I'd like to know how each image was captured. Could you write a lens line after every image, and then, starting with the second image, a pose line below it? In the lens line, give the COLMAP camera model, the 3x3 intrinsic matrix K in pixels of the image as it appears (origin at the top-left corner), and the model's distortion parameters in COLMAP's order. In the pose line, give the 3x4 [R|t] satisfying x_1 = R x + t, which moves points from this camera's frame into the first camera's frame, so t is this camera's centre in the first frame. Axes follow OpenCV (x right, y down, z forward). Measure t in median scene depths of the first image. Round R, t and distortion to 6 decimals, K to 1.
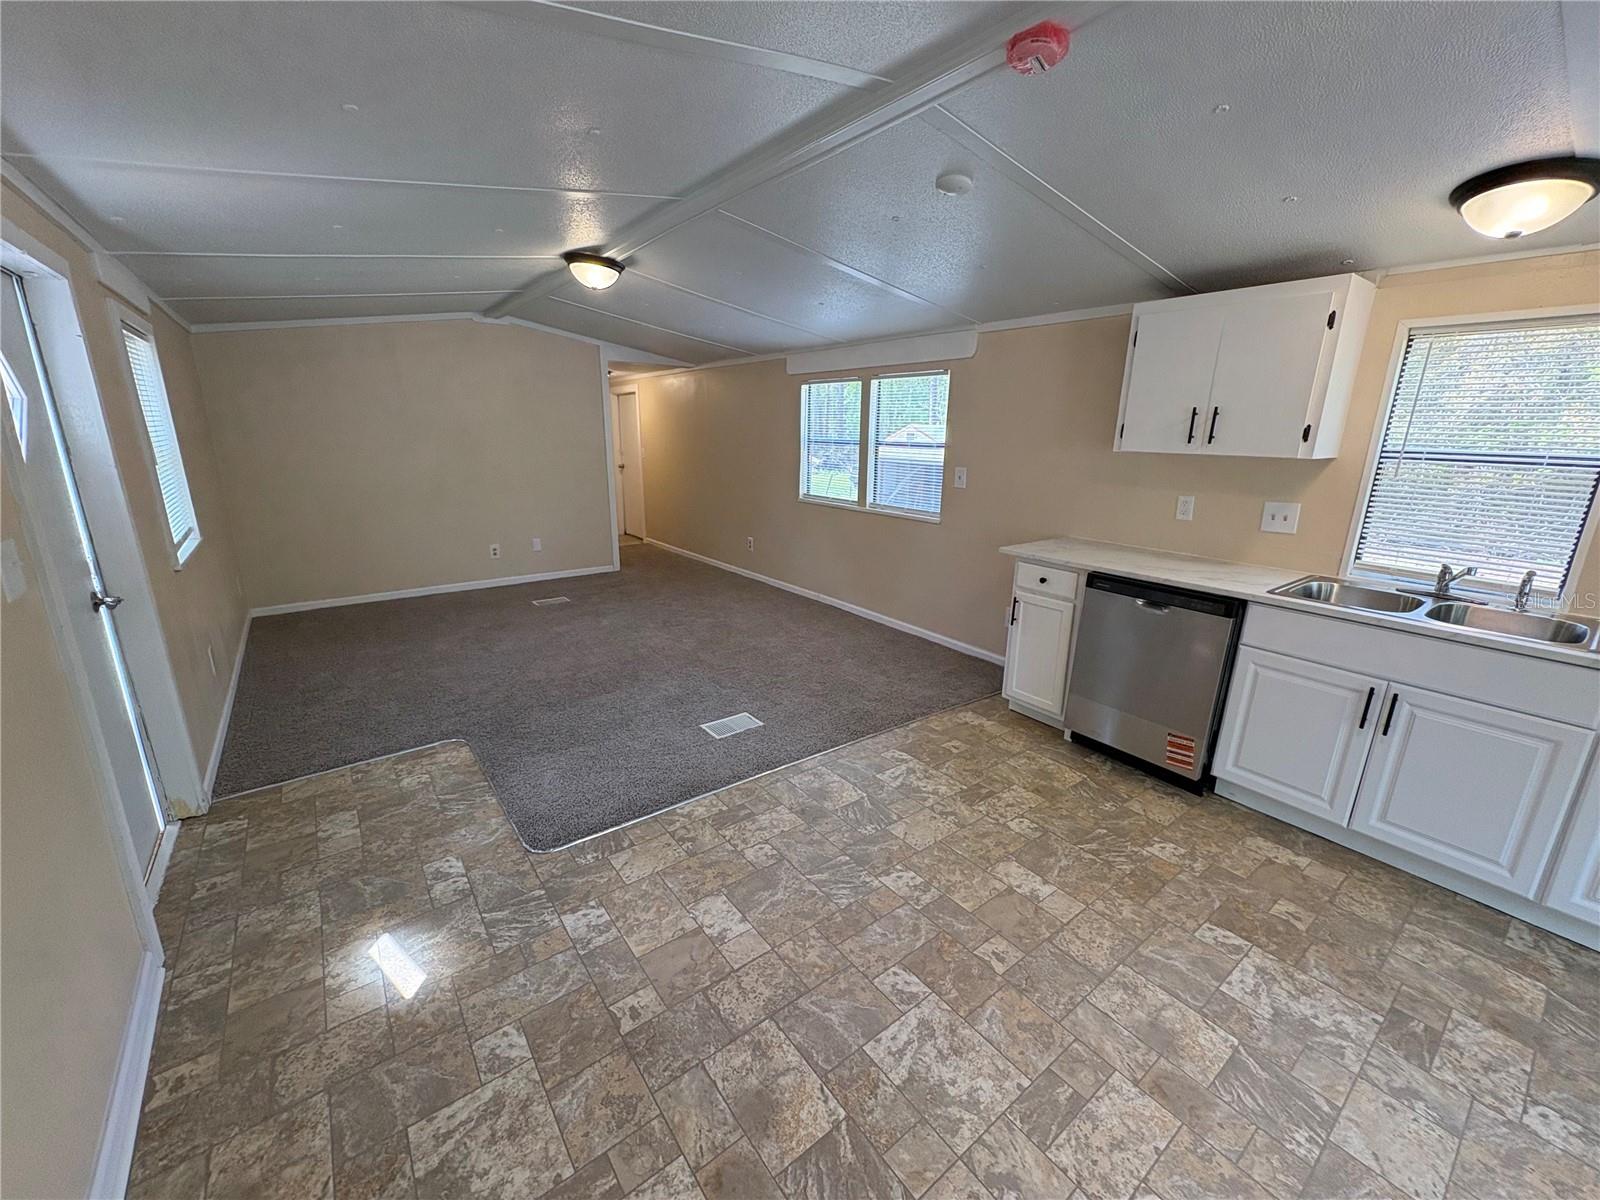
lens RADIAL K [[635.2, 0, 794.3], [0, 635.2, 603.1], [0, 0, 1]] dist [-0.000128, -0.000597]
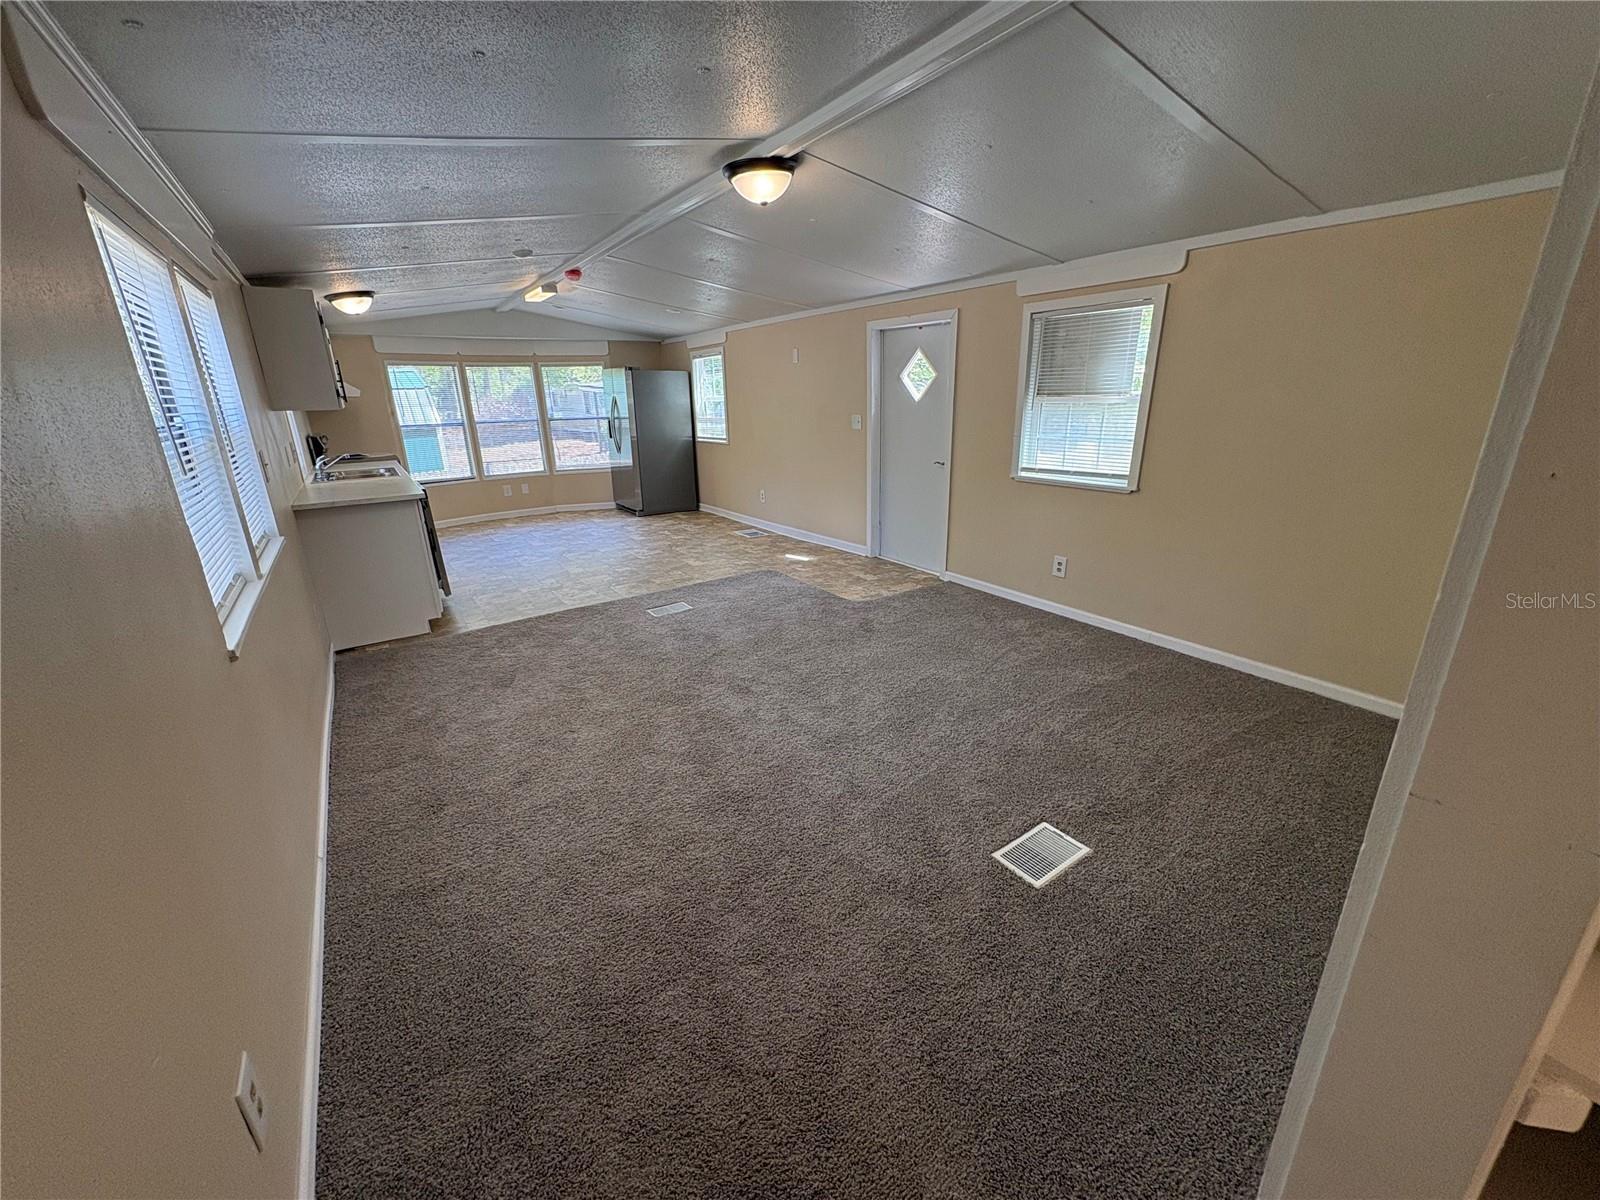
lens RADIAL K [[635.2, 0, 811.4], [0, 635.2, 599.9], [0, 0, 1]] dist [-0.000128, -0.000597]
pose [[-0.999468, -0.001729, 0.032571, -0.754557], [0.016705, 0.830558, 0.556681, -0.980542], [-0.028015, 0.556929, -0.830087, 3.562020]]
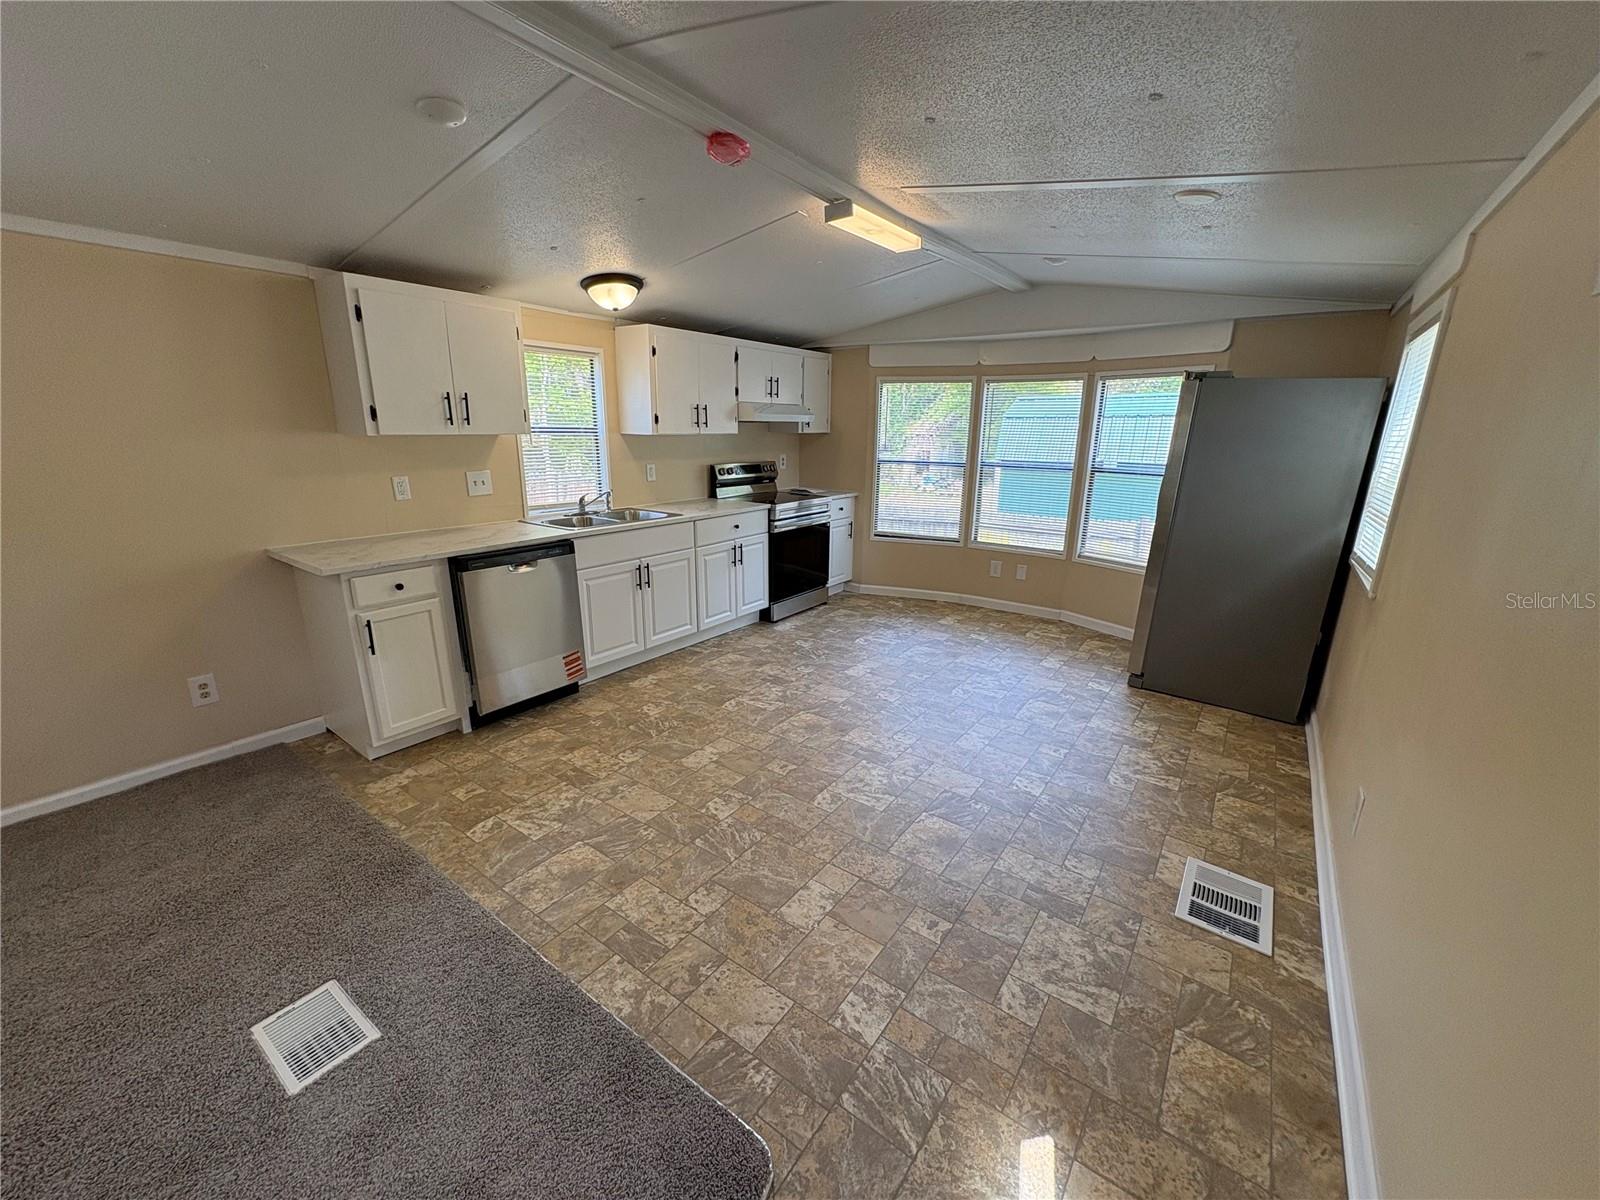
lens RADIAL K [[635.2, 0, 803.6], [0, 635.2, 603.0], [0, 0, 1]] dist [-0.000128, -0.000597]
pose [[-0.294262, -0.277450, 0.914566, -0.936888], [0.237800, 0.905585, 0.351237, -0.309789], [-0.925668, 0.320840, -0.200502, 1.089069]]
